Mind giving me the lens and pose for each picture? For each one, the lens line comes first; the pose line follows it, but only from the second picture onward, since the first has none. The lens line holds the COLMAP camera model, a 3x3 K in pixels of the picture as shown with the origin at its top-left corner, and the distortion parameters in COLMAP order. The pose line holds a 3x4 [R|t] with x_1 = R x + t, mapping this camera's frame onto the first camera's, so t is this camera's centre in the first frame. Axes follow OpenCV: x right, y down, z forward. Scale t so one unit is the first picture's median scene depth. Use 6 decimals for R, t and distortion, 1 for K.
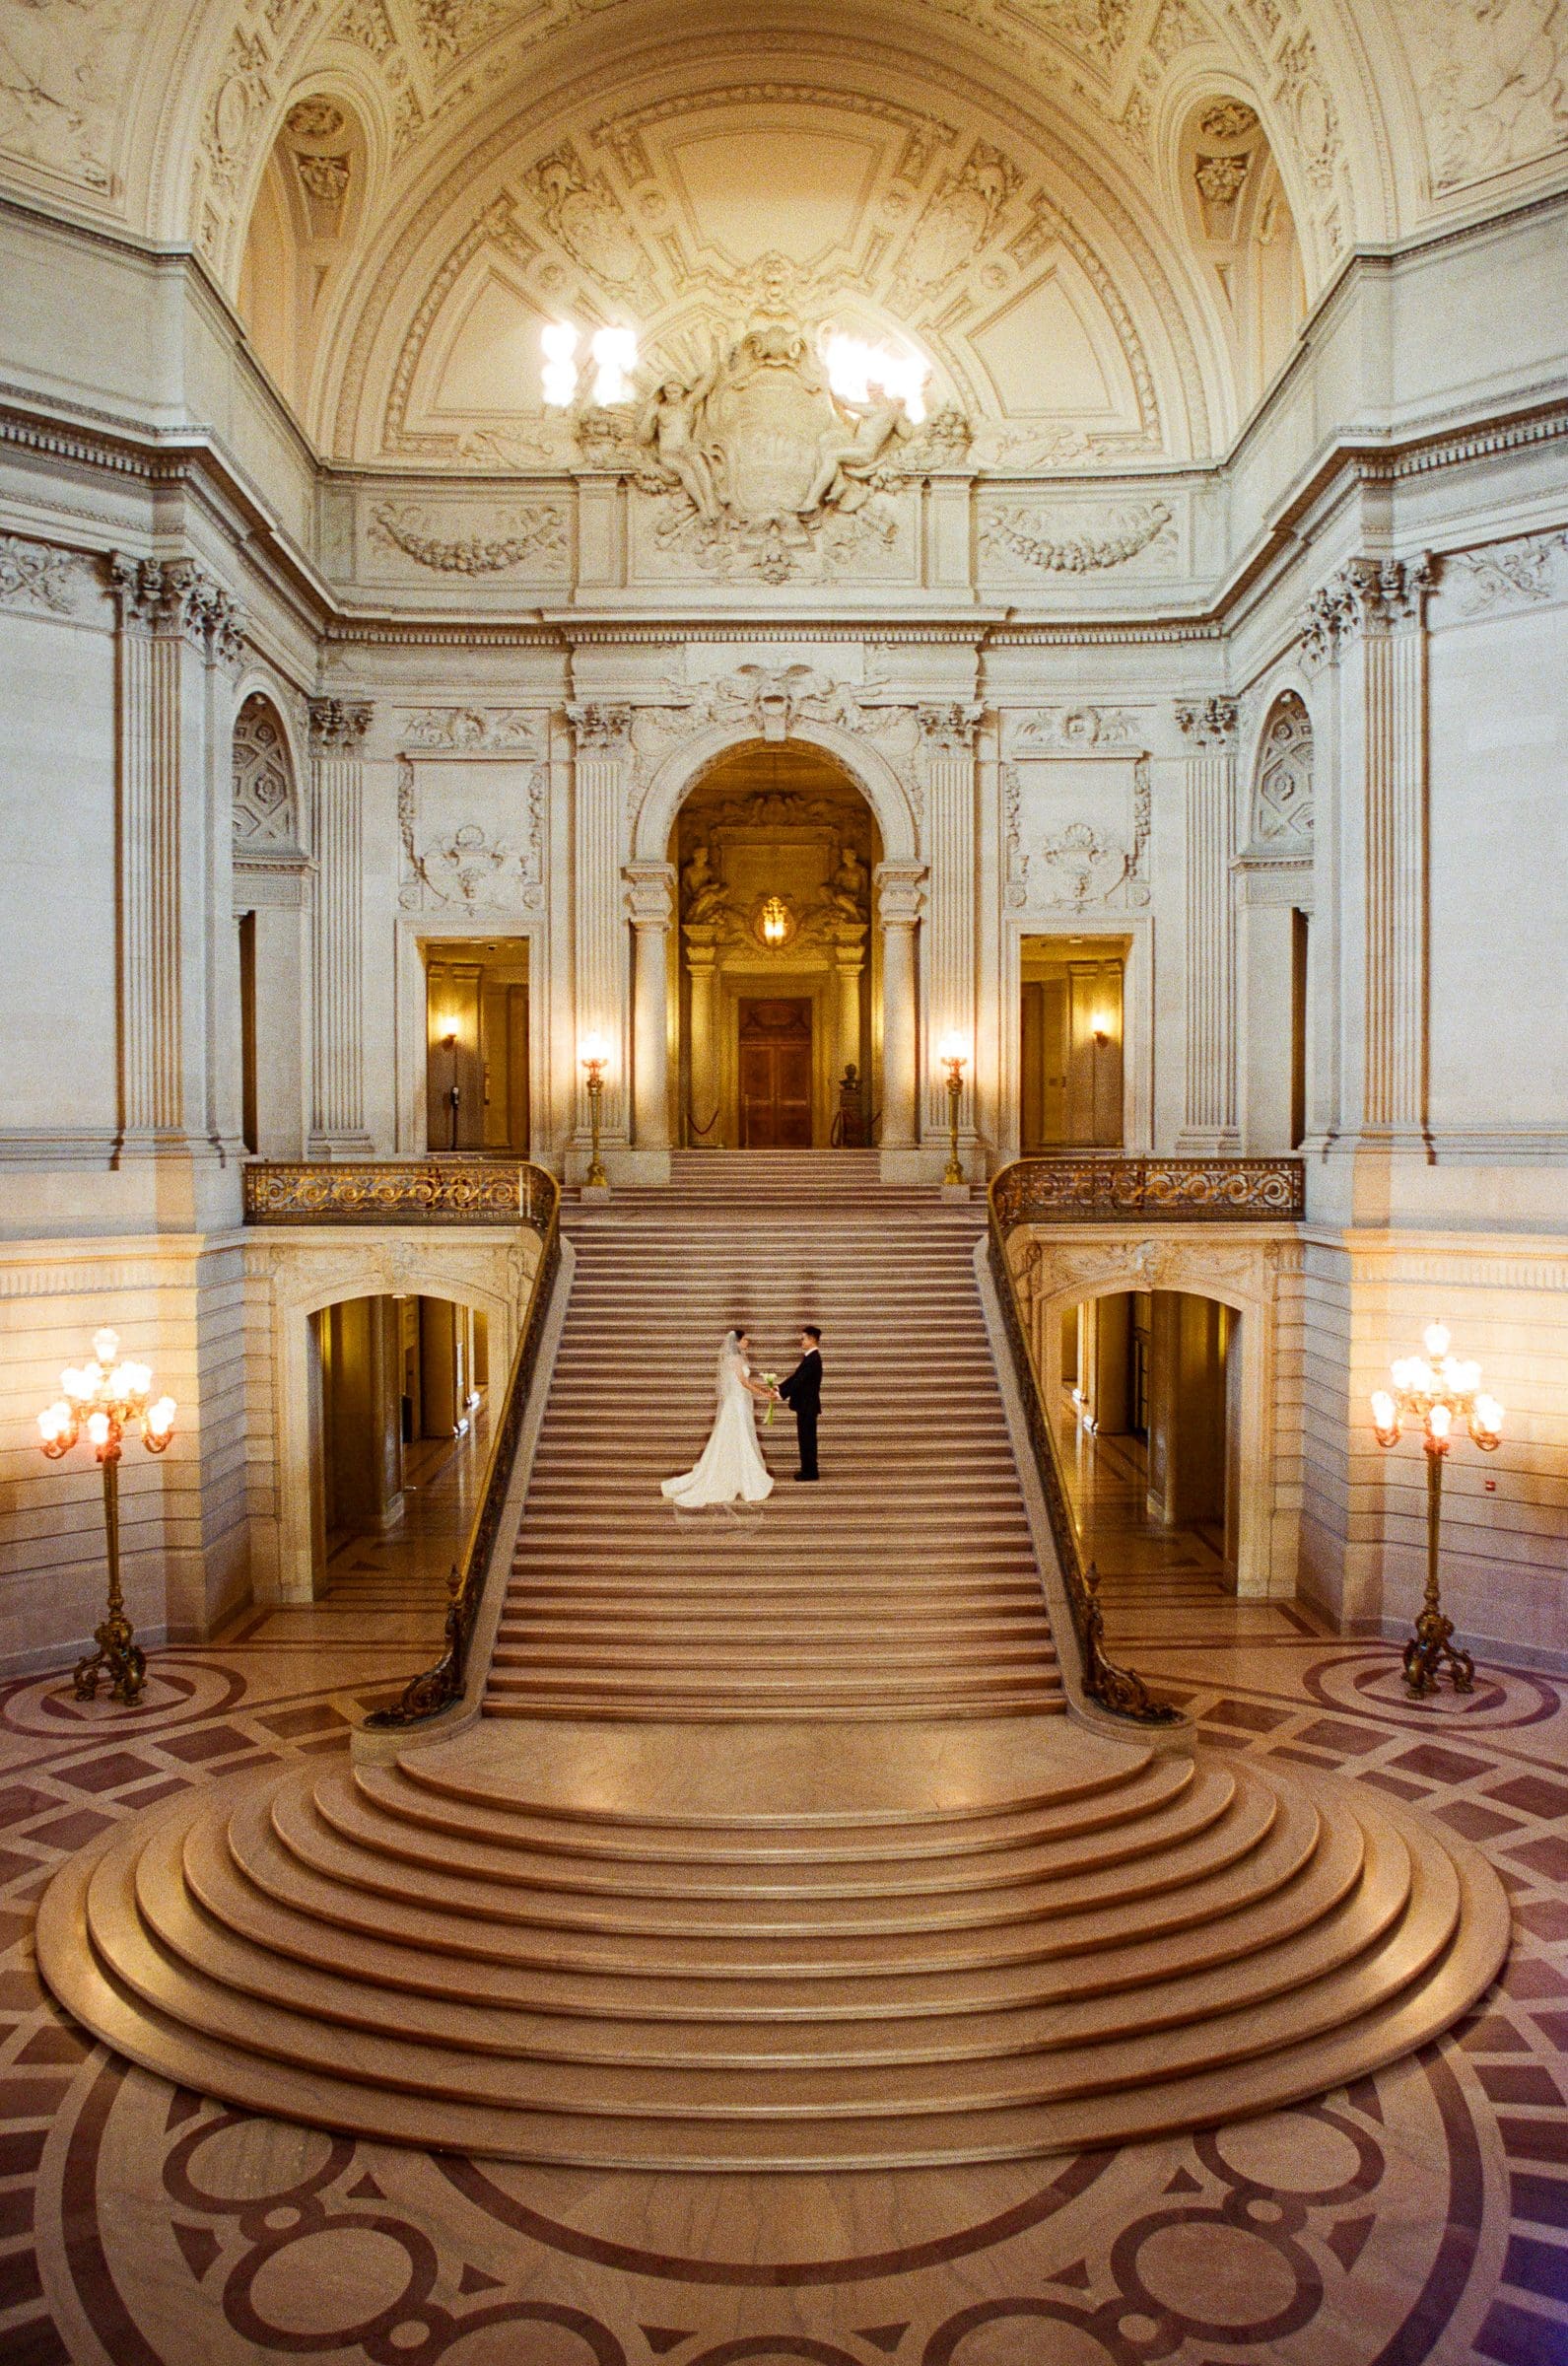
lens RADIAL K [[1733.0, 0, 784.0], [0, 1733.0, 1183.0], [0, 0, 1]] dist [-0.063823, 0.008605]
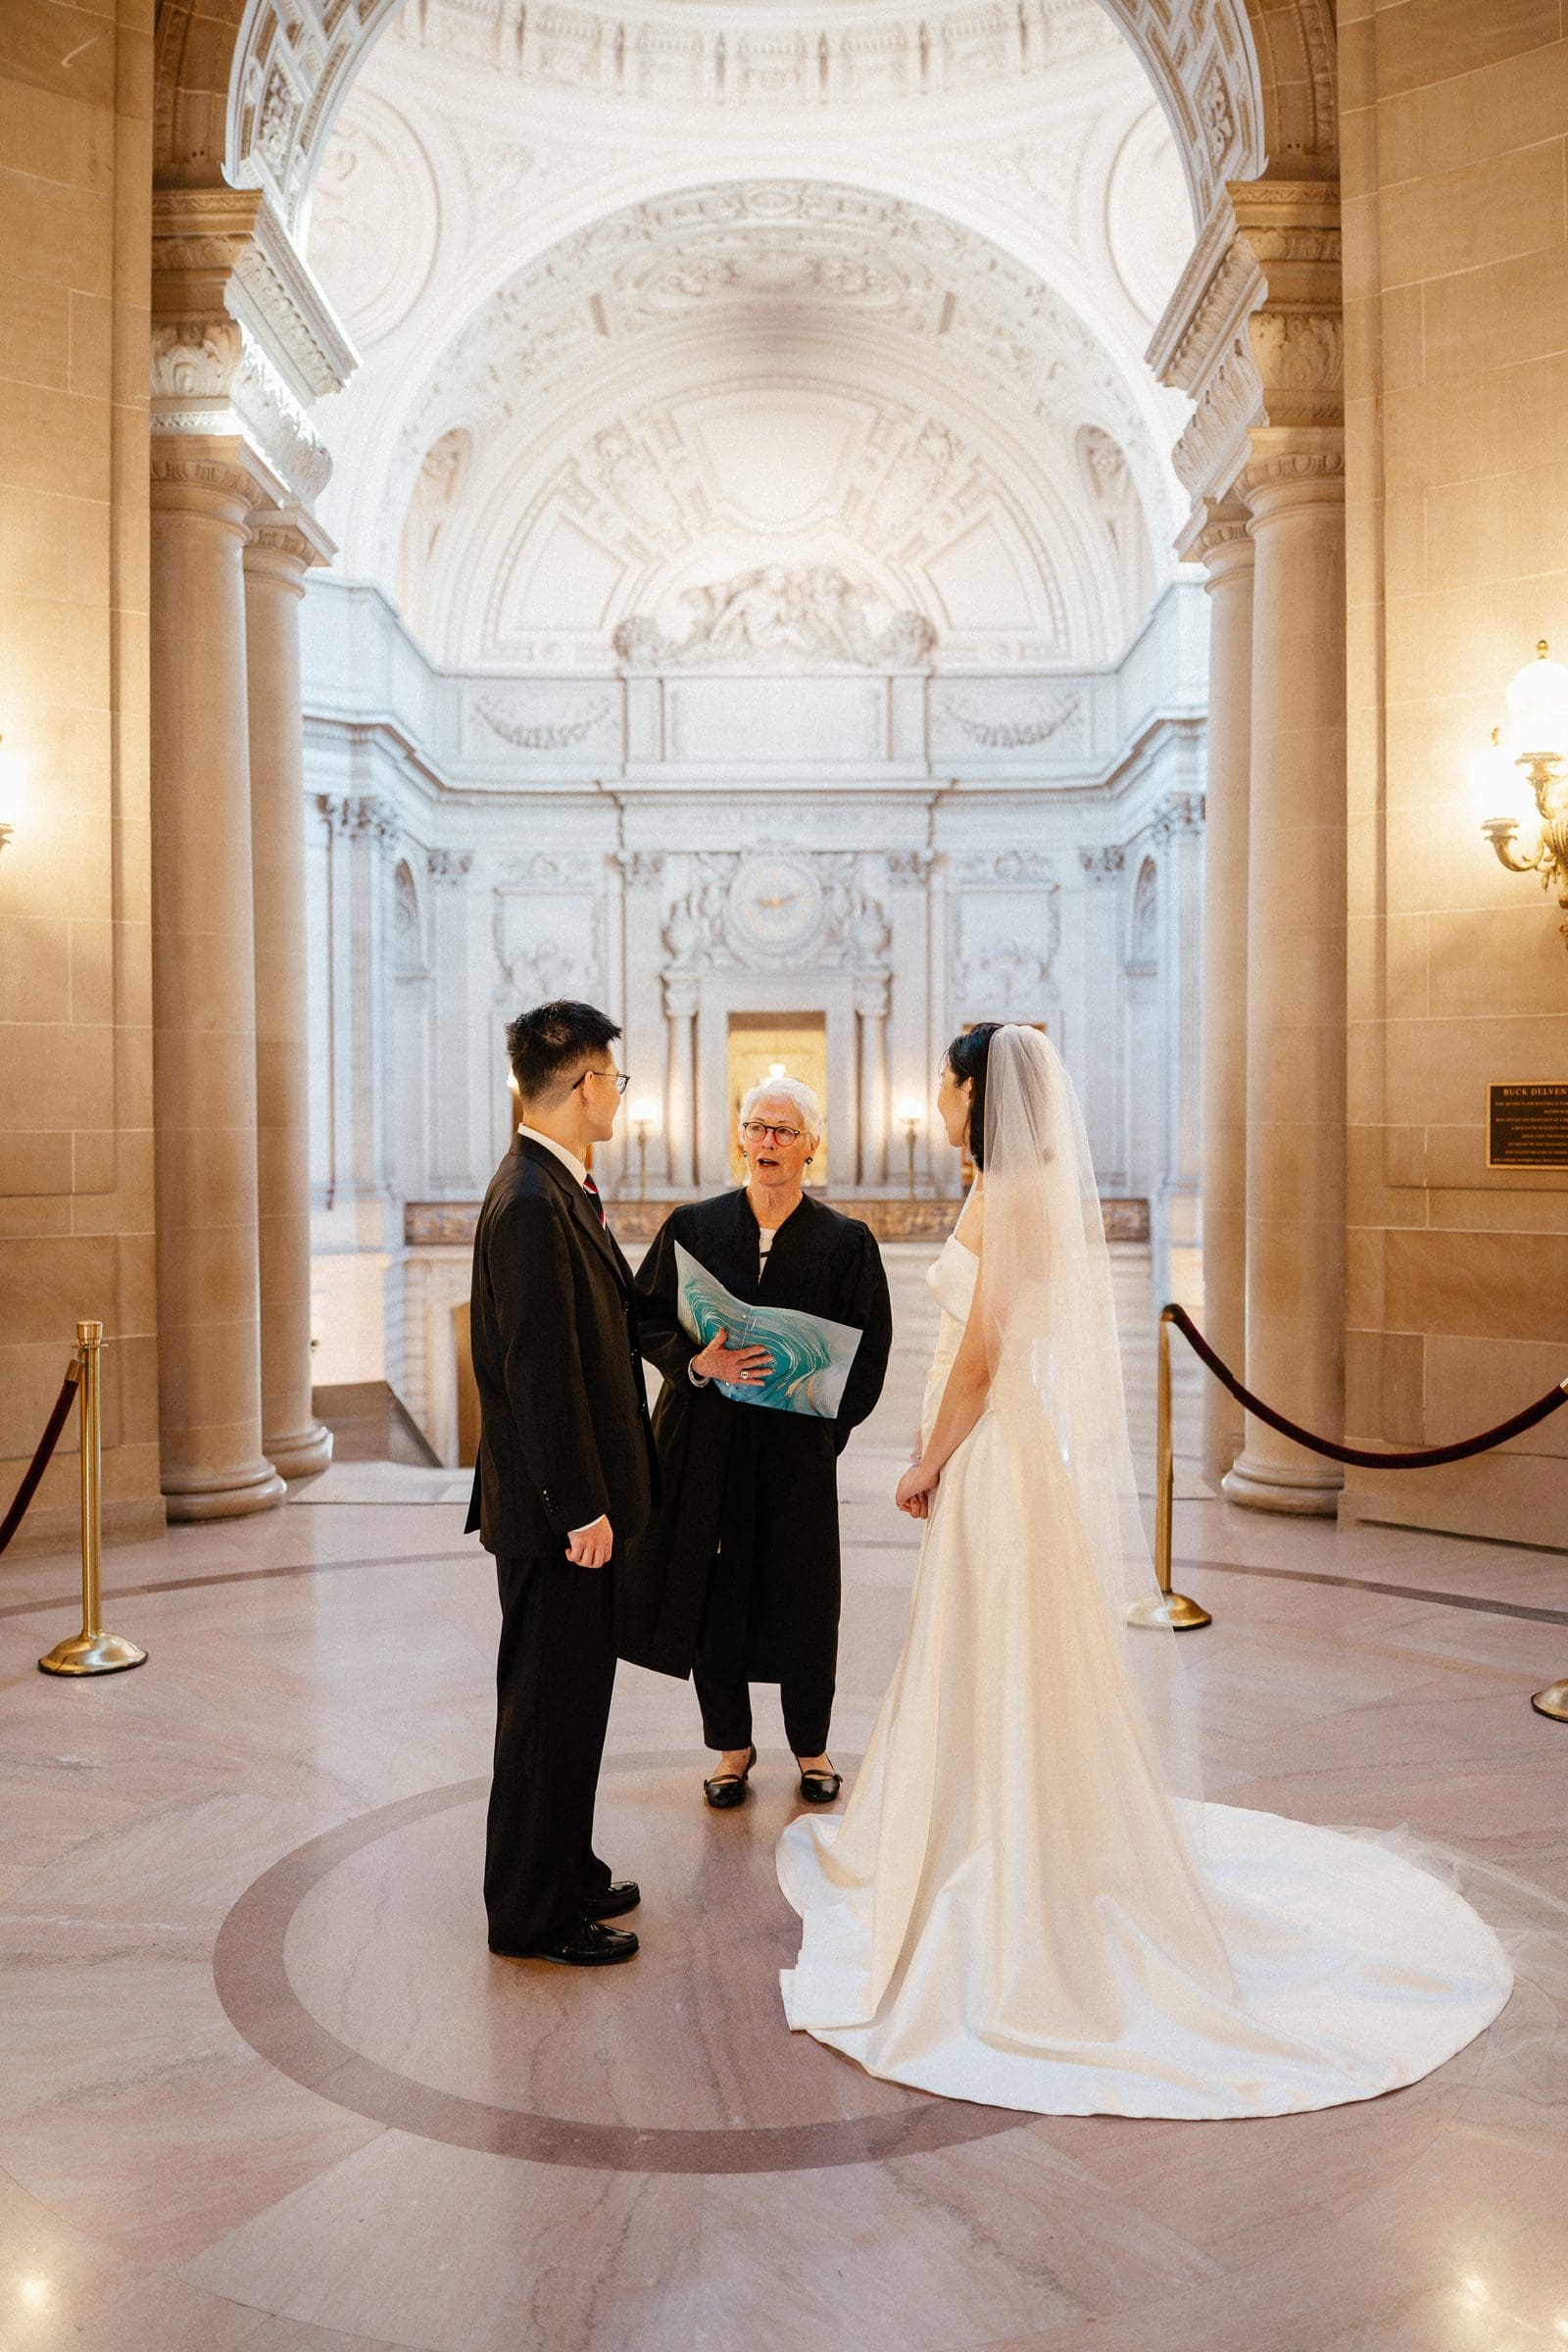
lens RADIAL K [[2047.8, 0, 784.0], [0, 2047.8, 1176.0], [0, 0, 1]] dist [-0.262752, 0.003946]
pose [[0.999994, -0.000930, -0.003248, 0.005929], [0.000944, 0.999990, 0.004325, -0.035259], [0.003244, -0.004329, 0.999985, -0.581908]]
